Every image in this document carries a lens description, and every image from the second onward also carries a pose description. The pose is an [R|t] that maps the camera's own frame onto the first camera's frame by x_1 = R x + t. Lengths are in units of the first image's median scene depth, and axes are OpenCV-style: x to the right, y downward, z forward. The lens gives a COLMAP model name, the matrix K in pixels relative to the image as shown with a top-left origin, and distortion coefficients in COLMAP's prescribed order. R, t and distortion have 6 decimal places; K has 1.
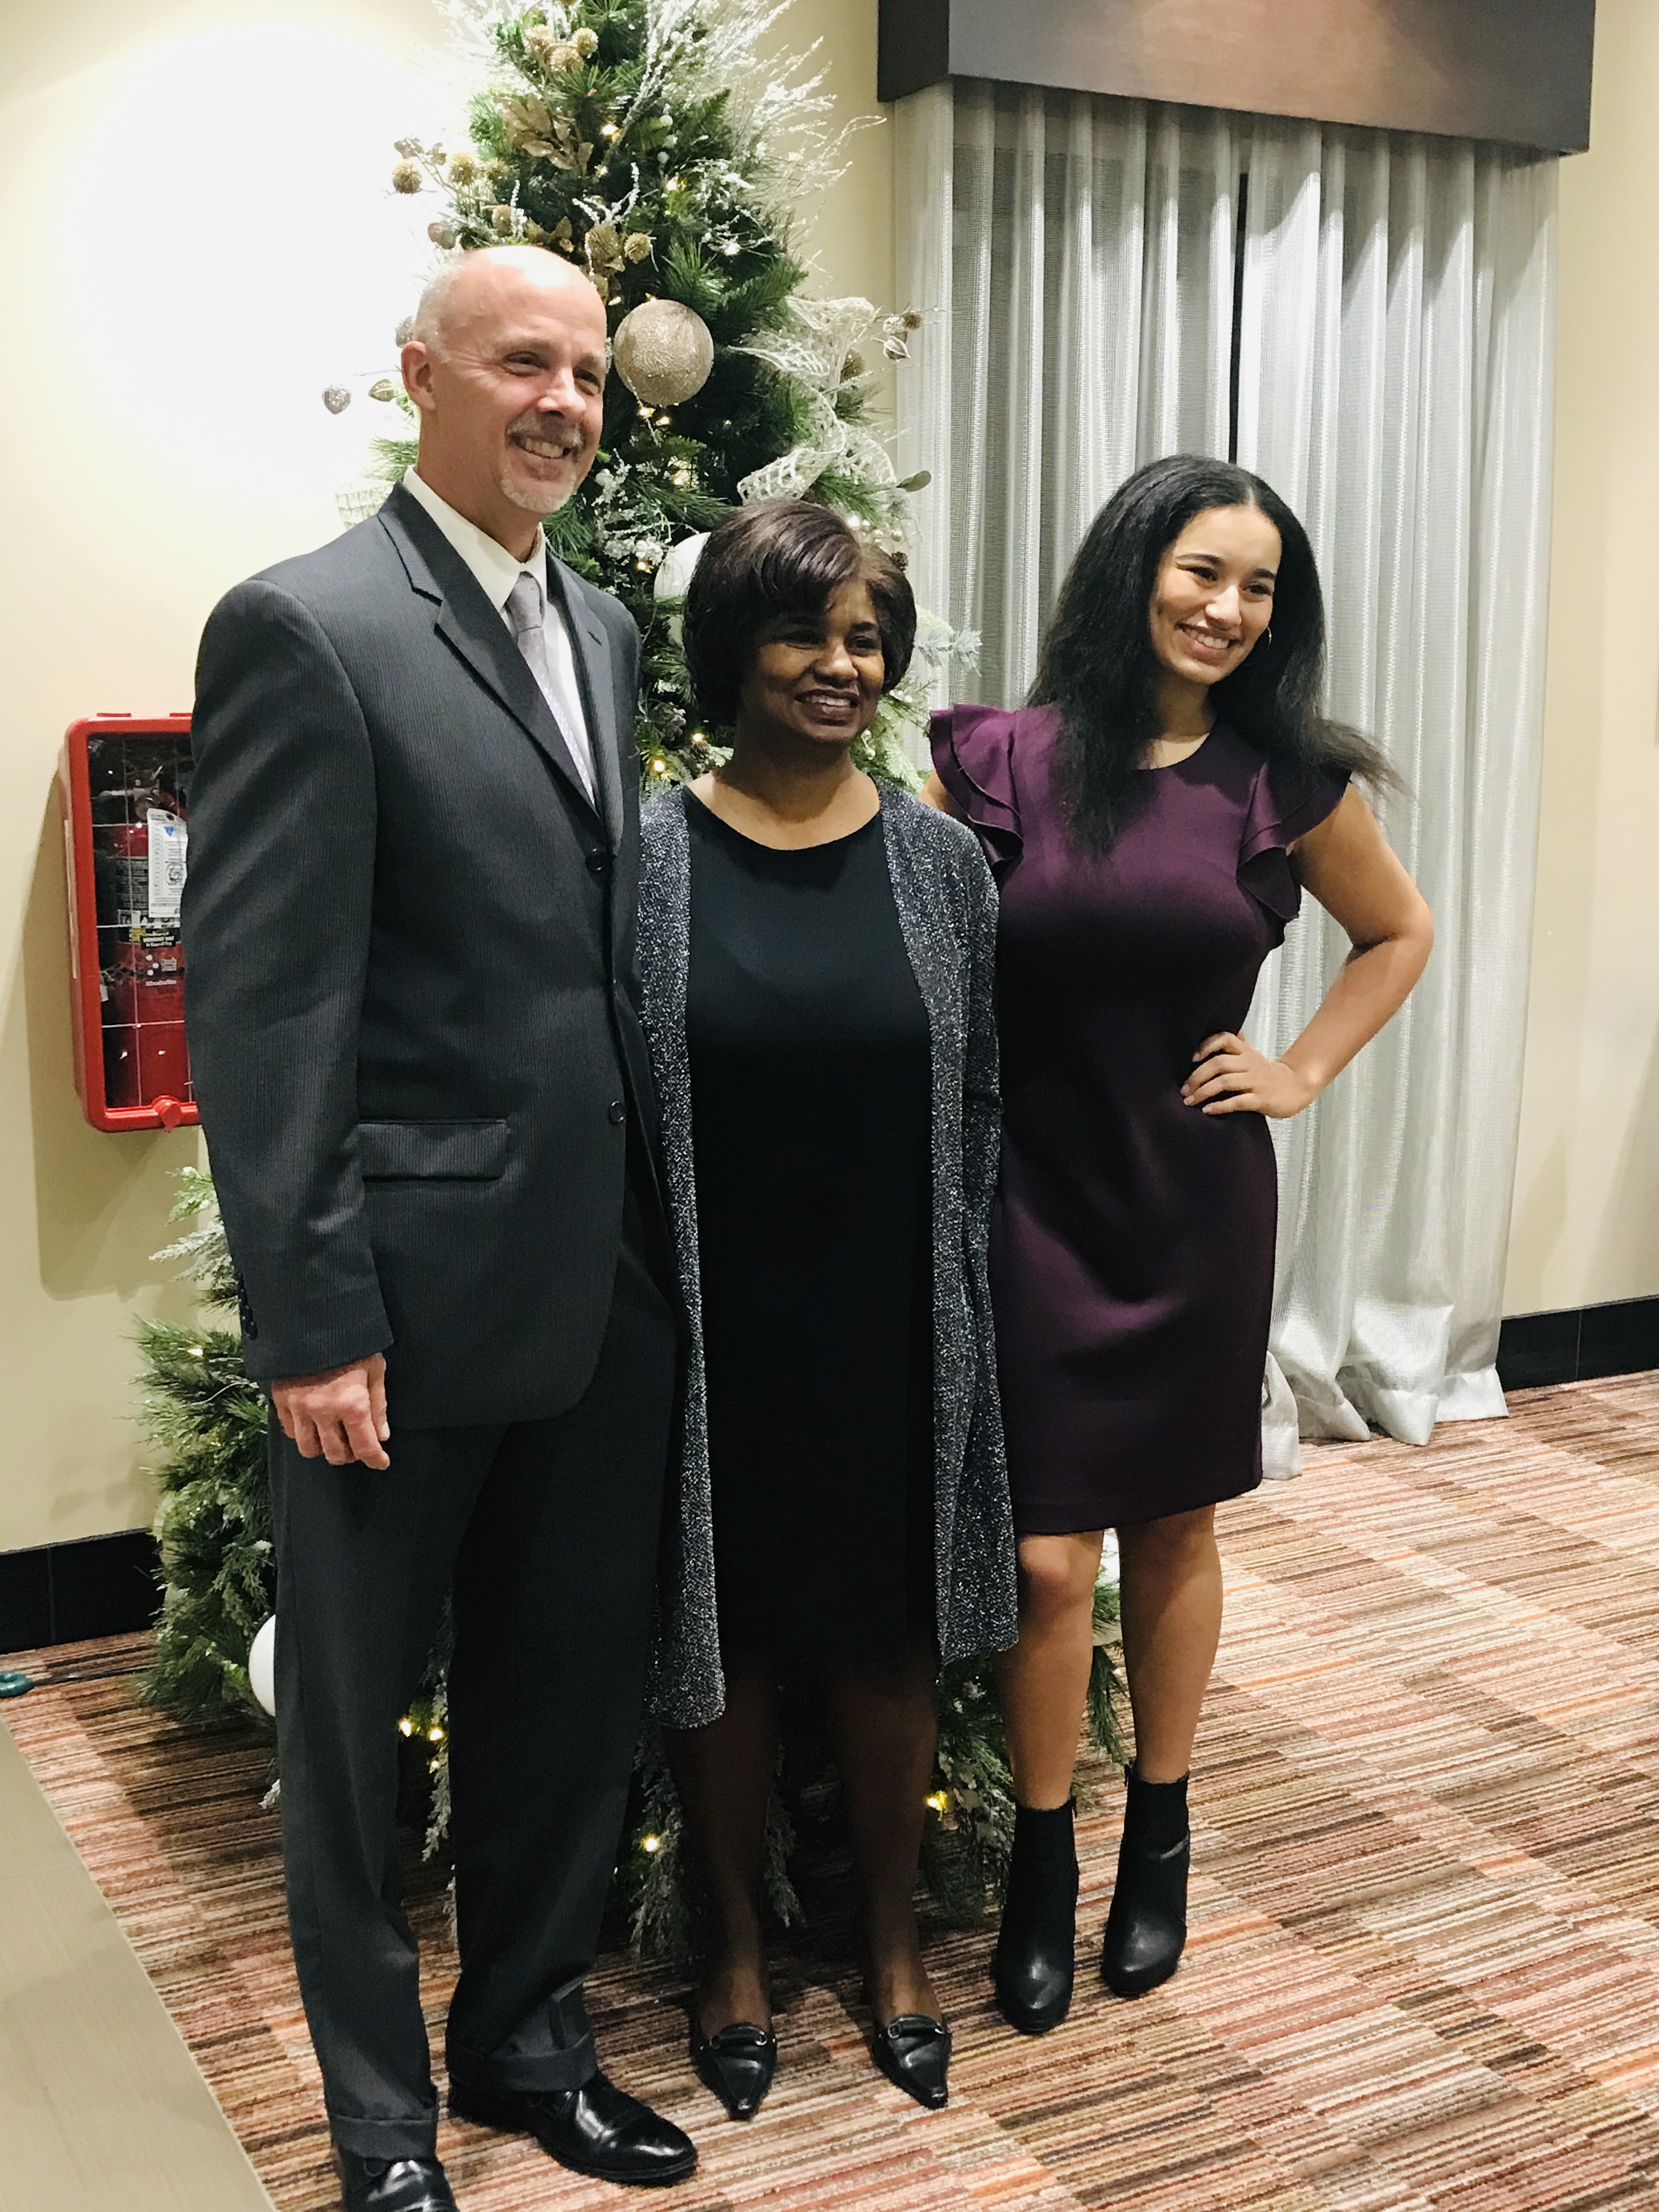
lens RADIAL K [[2613.5, 0, 827.3], [0, 2613.5, 1098.9], [0, 0, 1]] dist [0.080452, -0.219643]
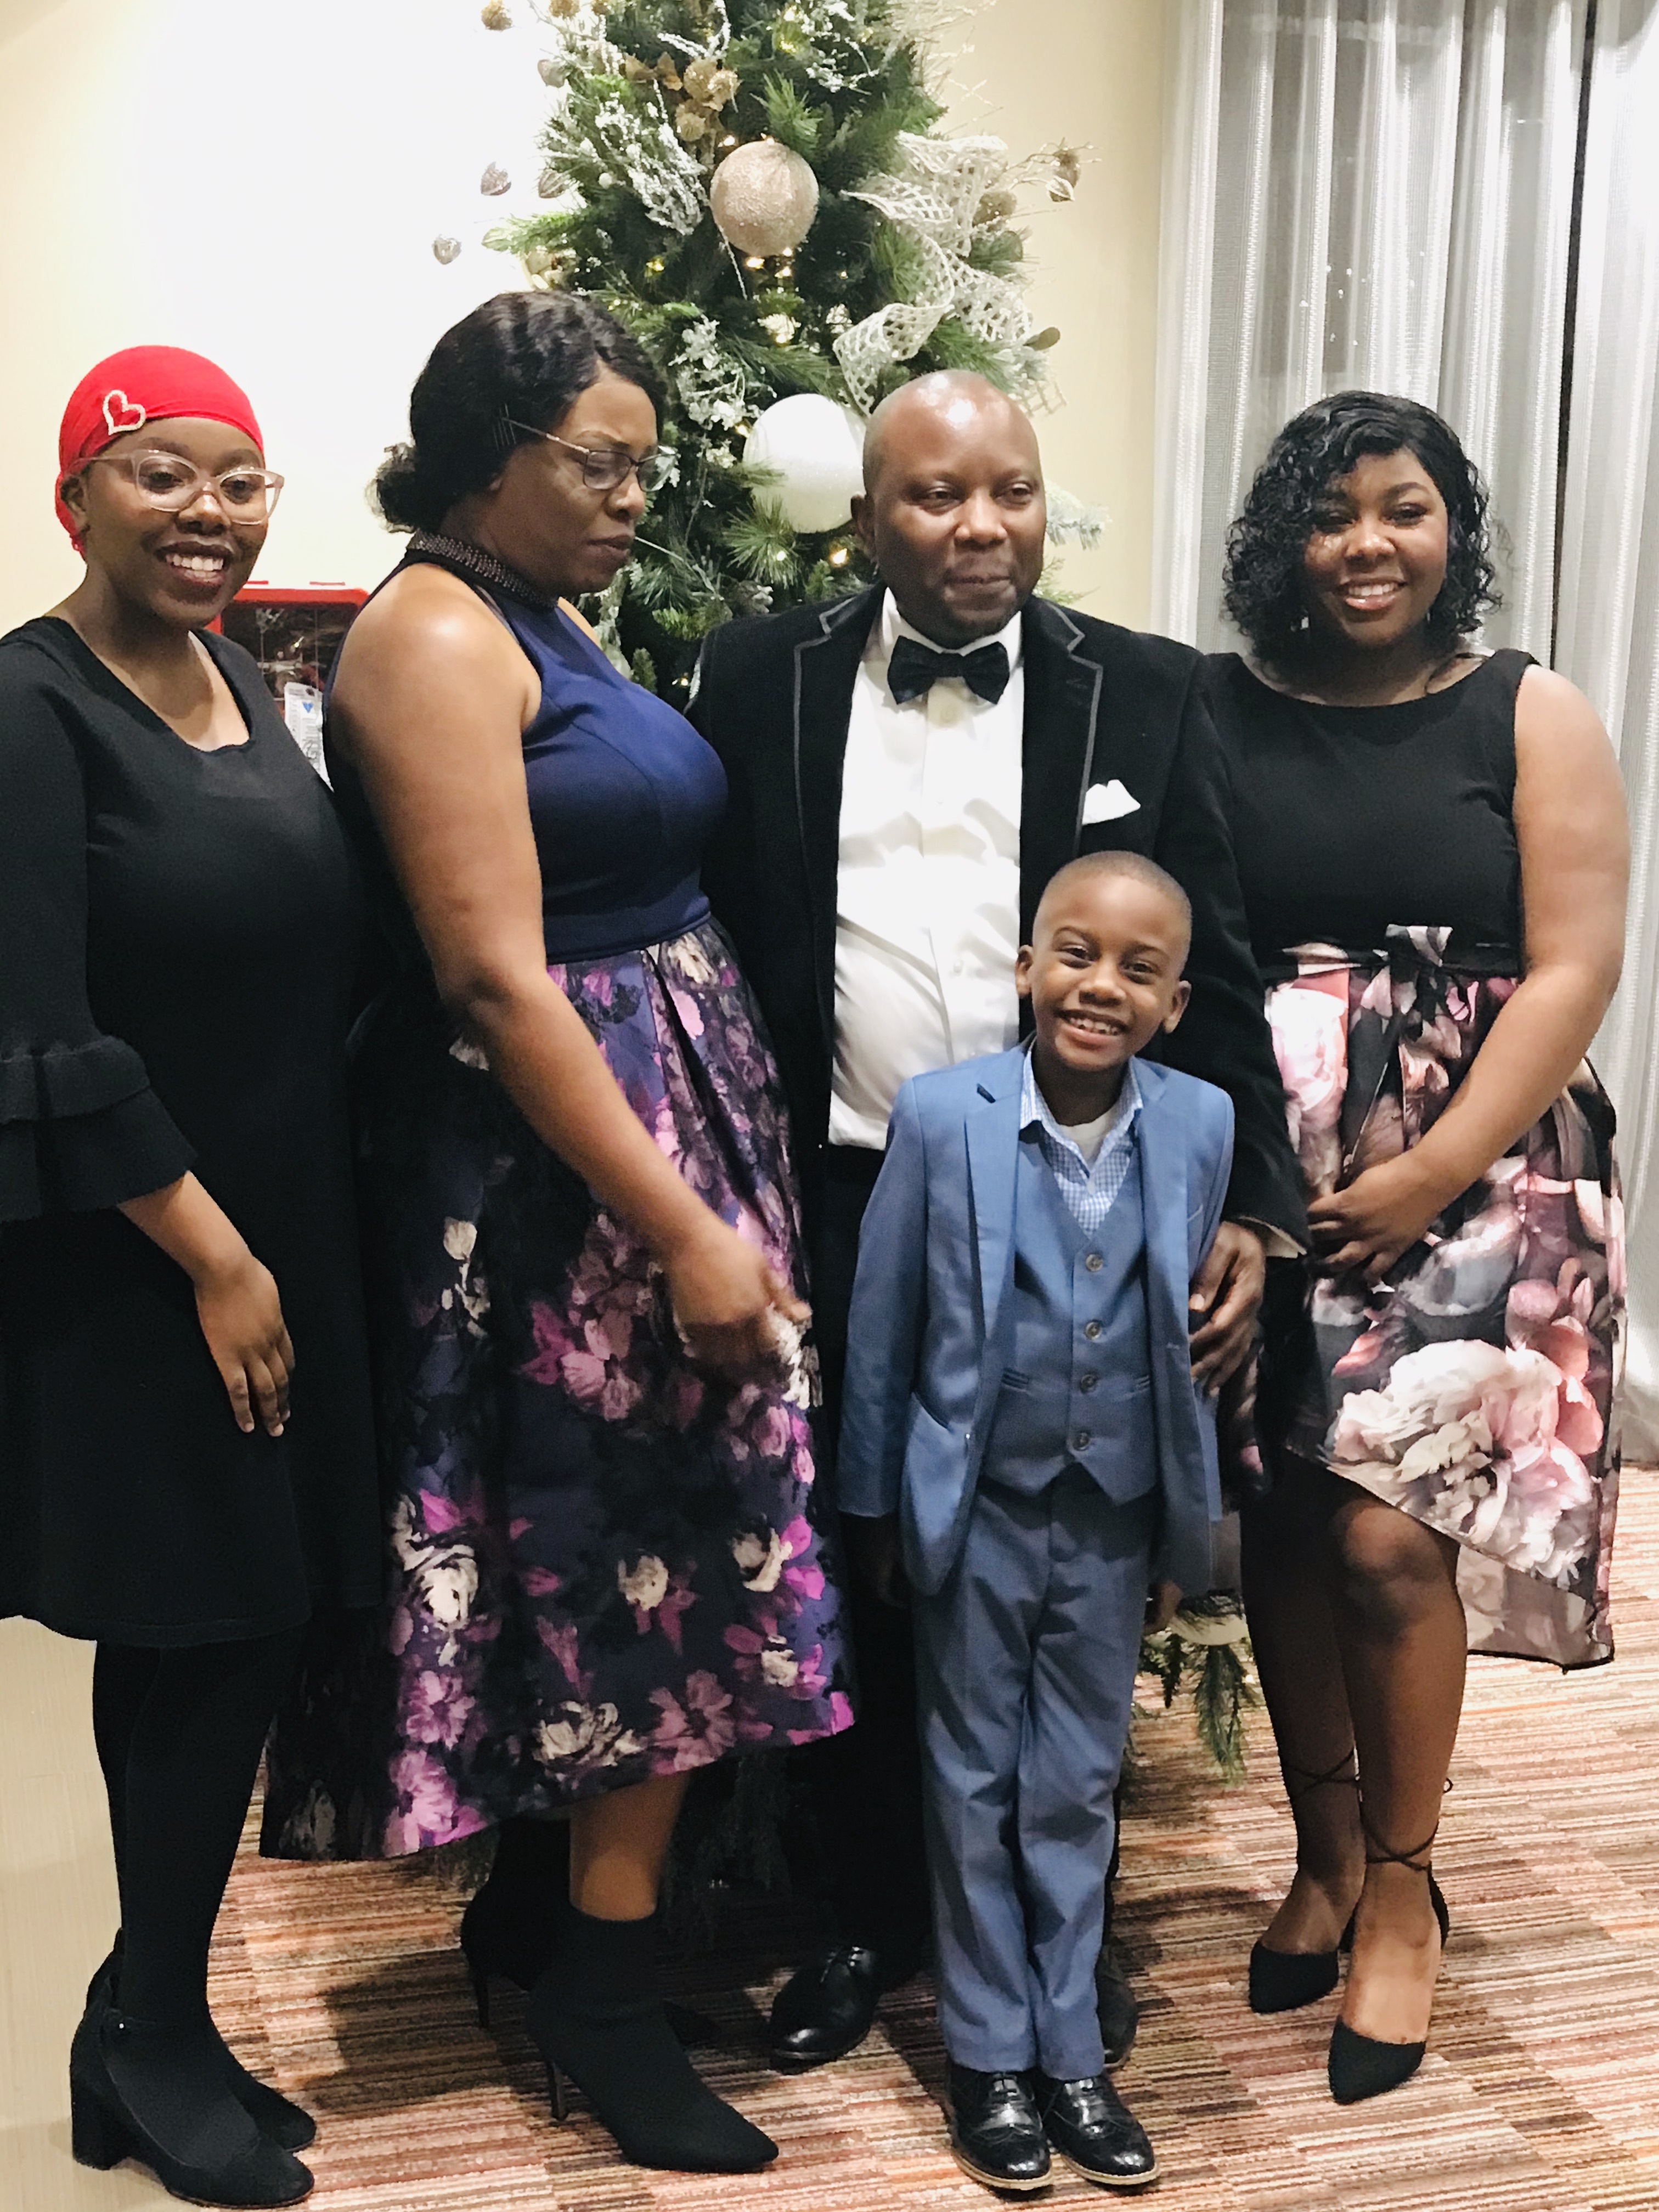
lens RADIAL K [[3107.4, 0, 827.9], [0, 3107.4, 1112.3], [0, 0, 1]] dist [0.122596, -0.403143]
pose [[0.978176, 0.054151, -0.200596, 0.190917], [-0.050888, 0.998475, 0.021391, 0.011521], [0.201449, -0.010716, 0.979440, -0.074196]]
